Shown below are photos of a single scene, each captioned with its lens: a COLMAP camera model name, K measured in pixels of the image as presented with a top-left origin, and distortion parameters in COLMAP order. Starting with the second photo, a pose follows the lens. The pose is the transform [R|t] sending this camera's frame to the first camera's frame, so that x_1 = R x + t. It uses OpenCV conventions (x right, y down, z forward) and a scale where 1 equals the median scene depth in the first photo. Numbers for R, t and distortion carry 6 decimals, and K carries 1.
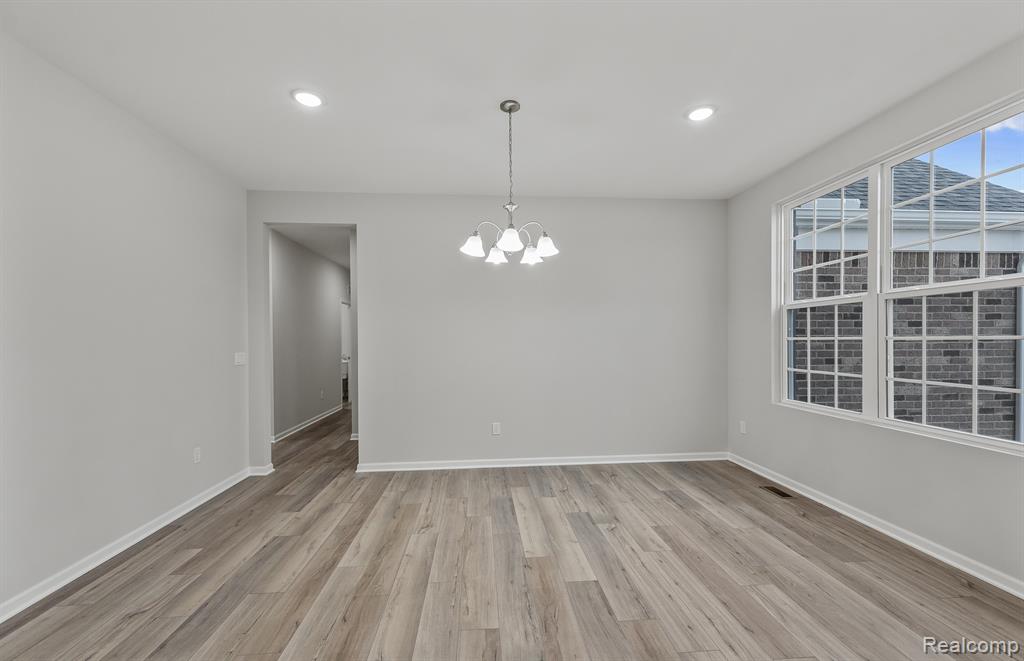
lens RADIAL K [[427.7, 0, 511.4], [0, 427.7, 347.8], [0, 0, 1]] dist [0.011480, 0.000181]
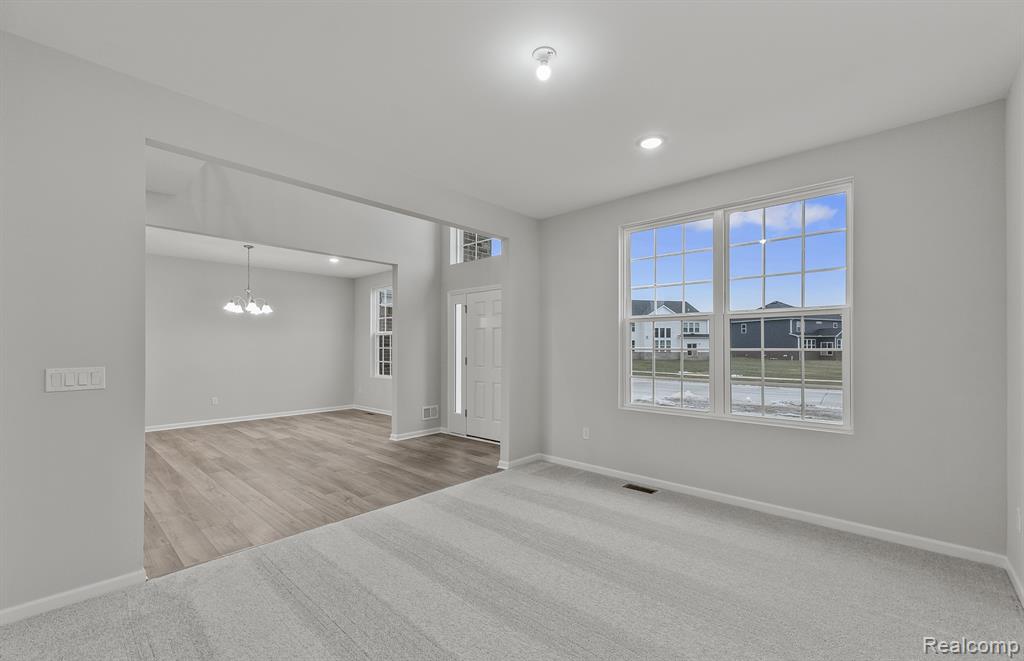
lens RADIAL K [[427.7, 0, 511.4], [0, 427.7, 347.8], [0, 0, 1]] dist [0.011480, 0.000181]
pose [[0.740050, 0.008430, 0.672499, -0.494844], [0.010101, 0.999669, -0.023648, 0.052144], [-0.672476, 0.024293, 0.739720, -1.627800]]
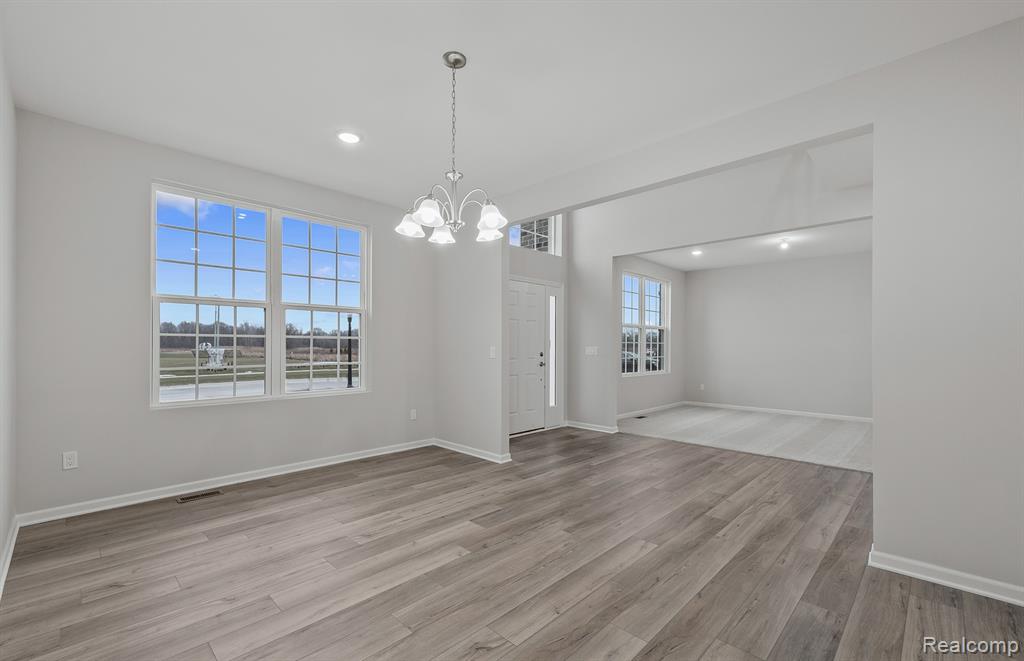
lens RADIAL K [[427.7, 0, 511.4], [0, 427.7, 347.8], [0, 0, 1]] dist [0.011480, 0.000181]
pose [[-0.651580, 0.000069, 0.758580, -0.715560], [0.014254, 0.999825, 0.012153, 0.012340], [-0.758446, 0.018731, -0.651467, 1.454428]]
